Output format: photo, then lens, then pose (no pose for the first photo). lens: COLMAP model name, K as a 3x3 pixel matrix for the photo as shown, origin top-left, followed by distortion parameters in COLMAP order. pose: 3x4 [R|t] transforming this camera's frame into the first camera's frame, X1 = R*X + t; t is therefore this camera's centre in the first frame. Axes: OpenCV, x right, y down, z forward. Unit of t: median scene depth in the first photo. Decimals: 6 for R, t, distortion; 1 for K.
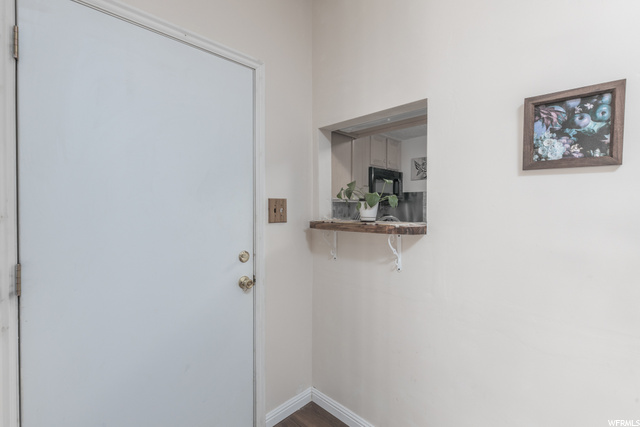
lens RADIAL K [[288.8, 0, 321.2], [0, 288.8, 212.2], [0, 0, 1]] dist [0.003415, -0.000236]
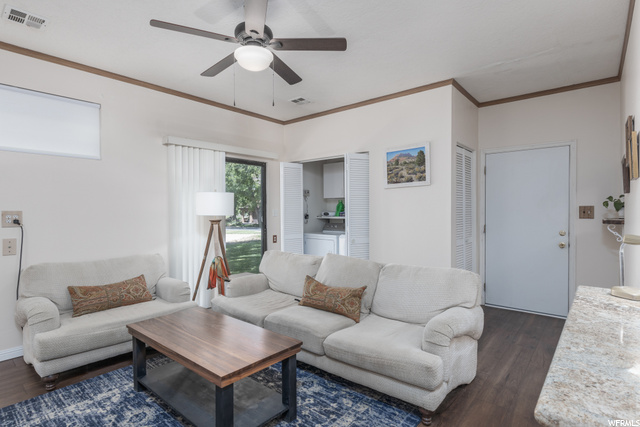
lens RADIAL K [[330.8, 0, 318.9], [0, 330.8, 212.6], [0, 0, 1]] dist [-0.006596, -0.000767]
pose [[0.067610, -0.002286, -0.997709, 2.051657], [-0.007705, 0.999966, -0.002813, 0.018021], [0.997682, 0.007877, 0.067590, -0.989977]]
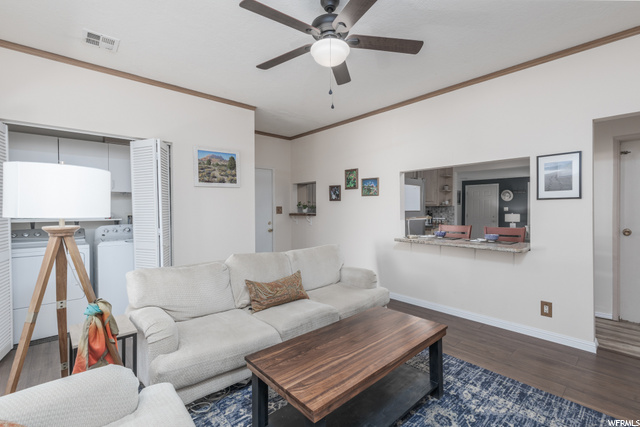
lens RADIAL K [[288.8, 0, 320.2], [0, 288.8, 212.9], [0, 0, 1]] dist [0.003415, -0.000236]
pose [[0.998055, -0.006328, -0.062009, 0.567894], [0.006572, 0.999971, 0.003737, 0.020512], [0.061984, -0.004137, 0.998069, -2.476531]]
